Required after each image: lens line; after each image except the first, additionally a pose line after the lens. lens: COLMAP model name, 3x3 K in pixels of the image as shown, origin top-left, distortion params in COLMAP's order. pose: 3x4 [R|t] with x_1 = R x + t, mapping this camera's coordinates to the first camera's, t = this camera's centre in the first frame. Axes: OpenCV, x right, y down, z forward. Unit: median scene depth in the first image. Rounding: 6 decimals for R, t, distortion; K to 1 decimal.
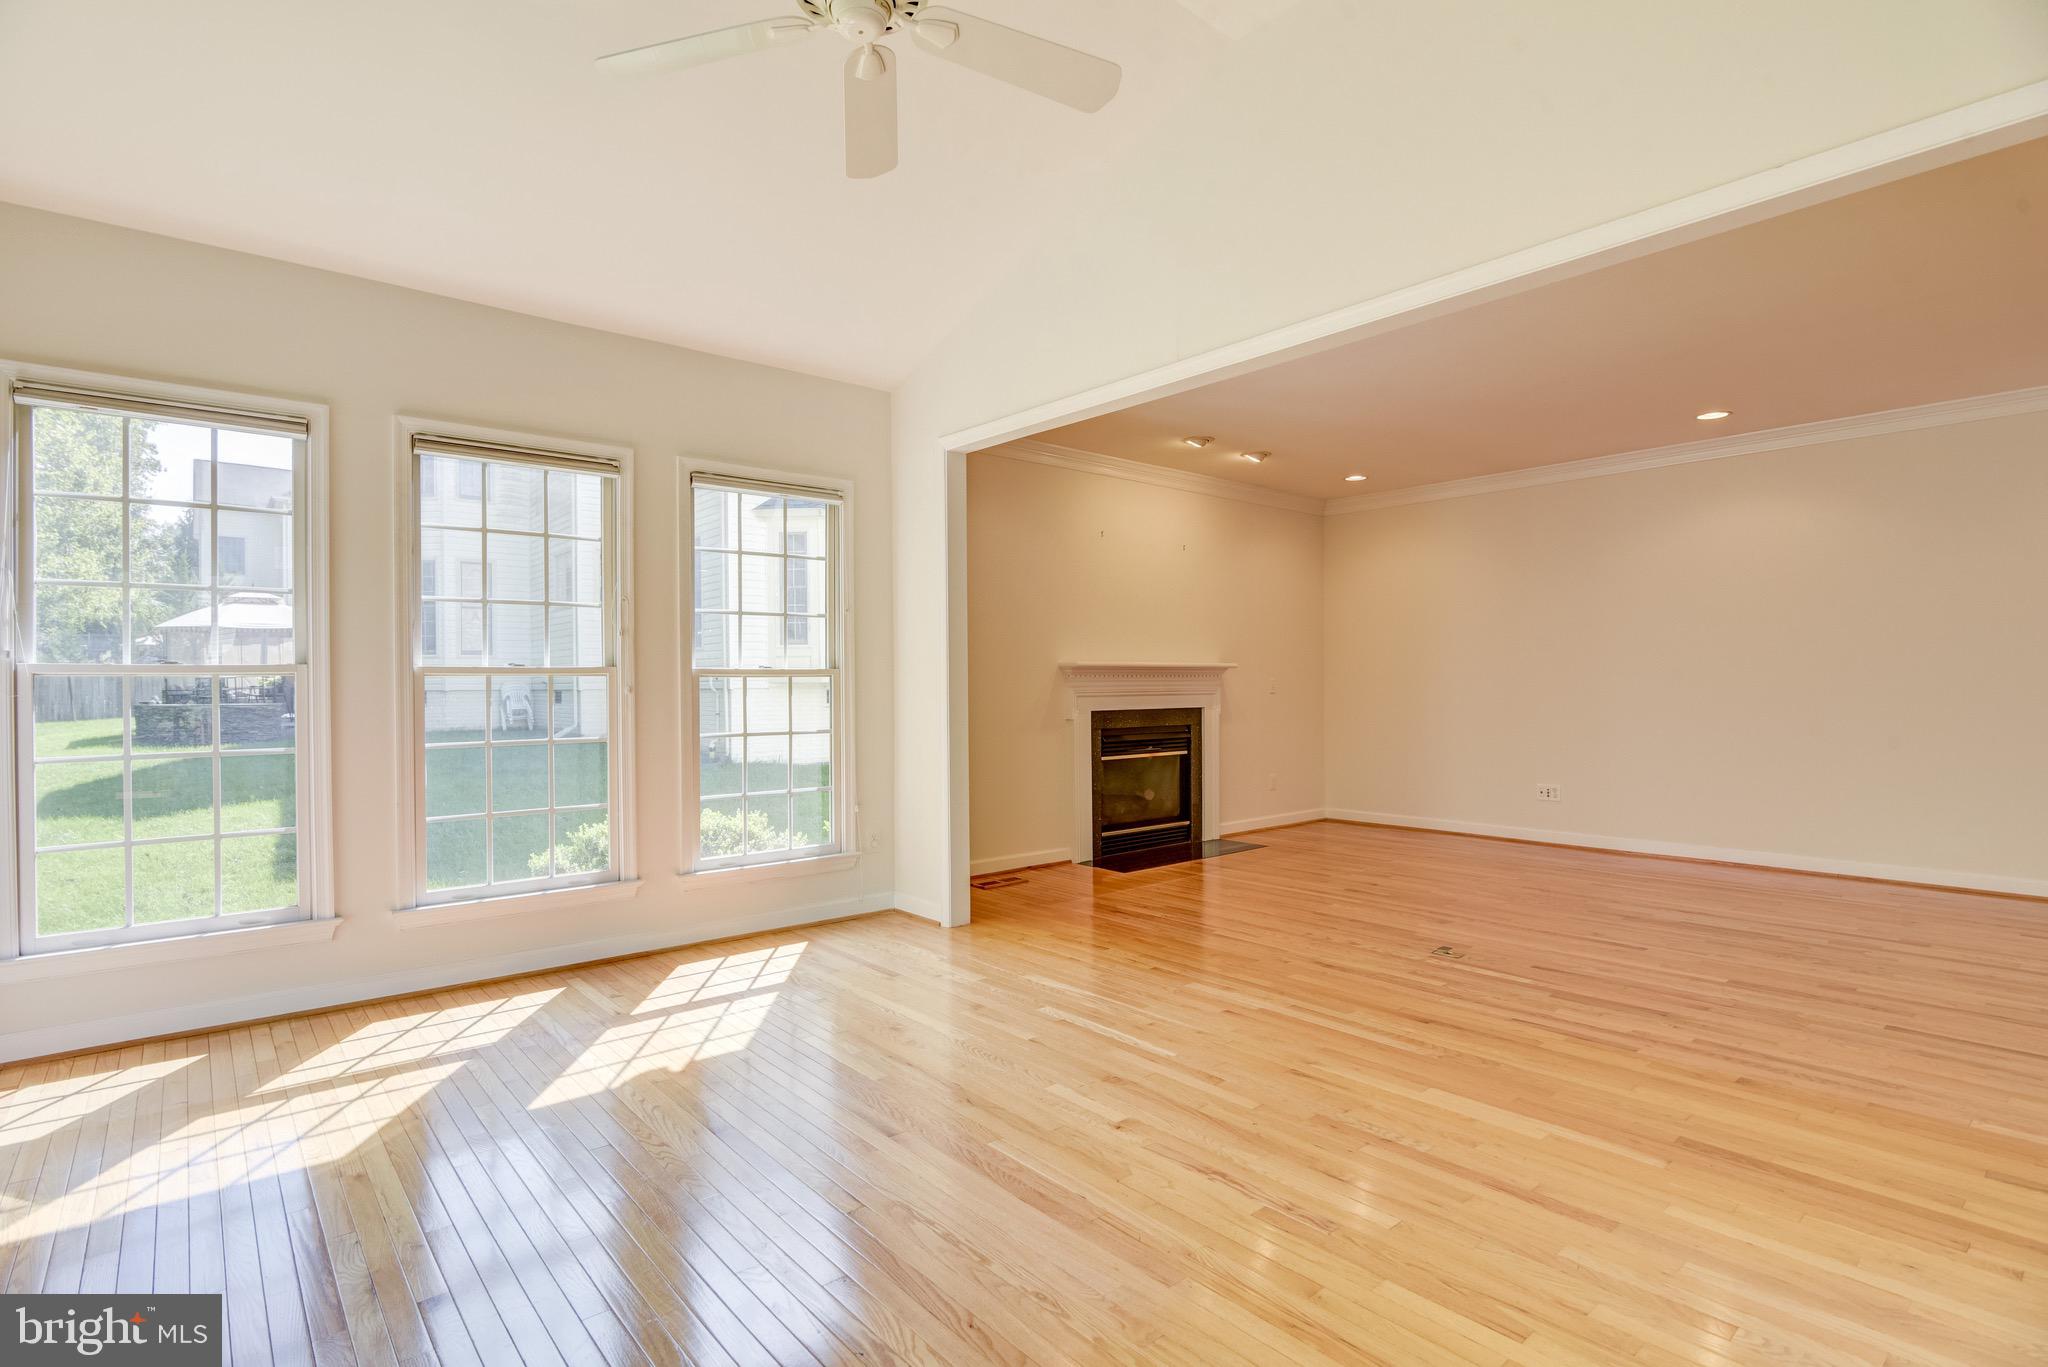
lens RADIAL K [[995.2, 0, 1004.5], [0, 995.2, 677.2], [0, 0, 1]] dist [-0.017979, 0.000092]
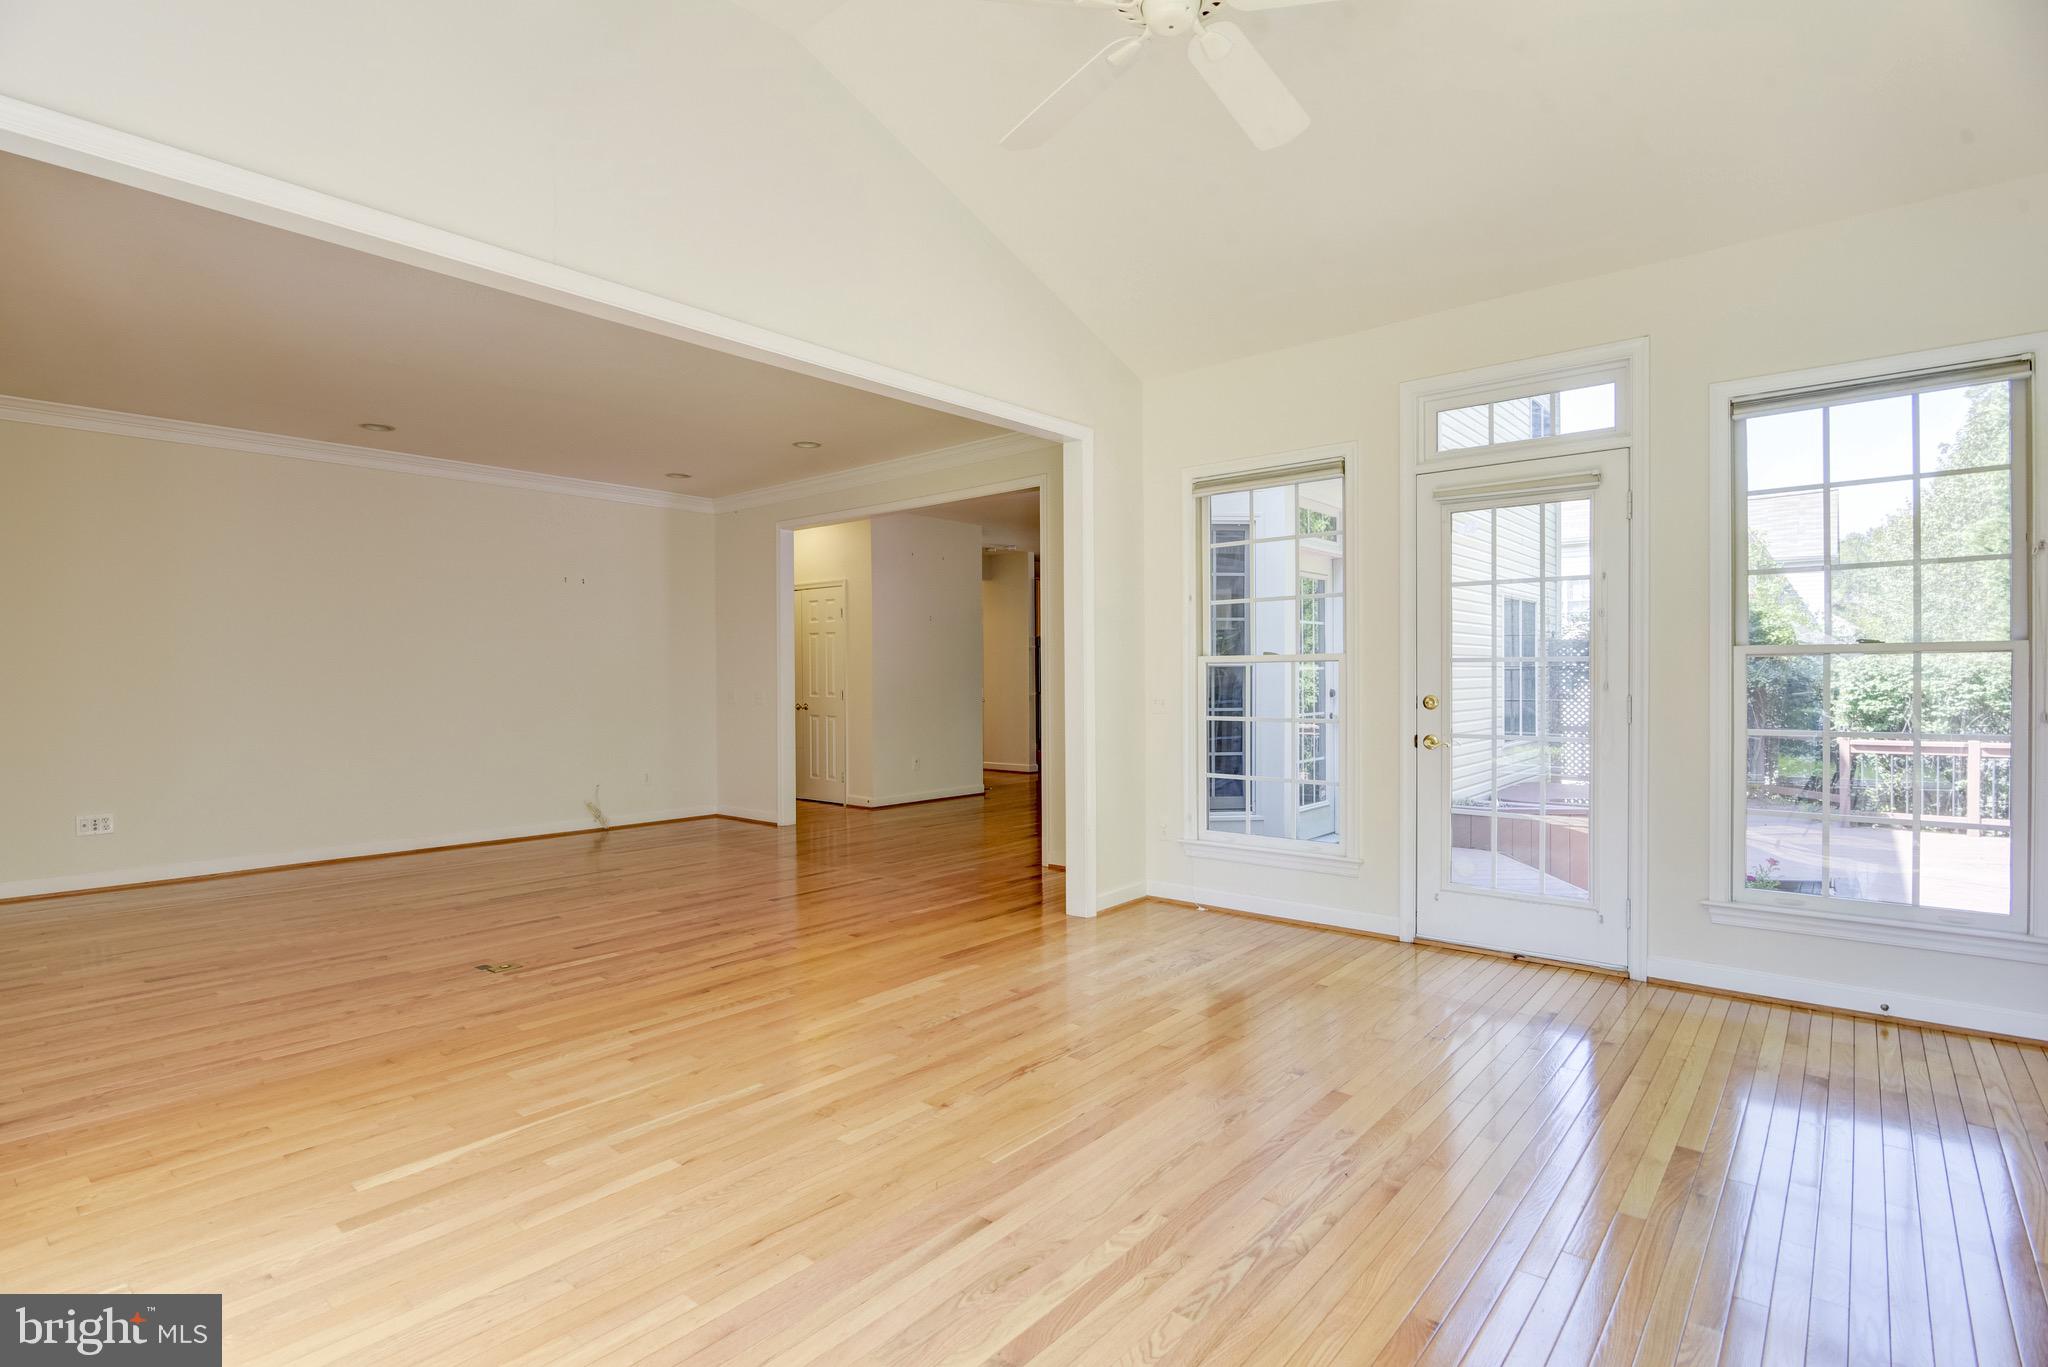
lens RADIAL K [[995.2, 0, 1020.6], [0, 995.2, 683.8], [0, 0, 1]] dist [-0.017979, 0.000092]
pose [[-0.168507, 0.000660, 0.985700, -0.696062], [0.000444, 1.000000, -0.000594, 0.011141], [-0.985700, 0.000337, -0.168507, 0.830048]]
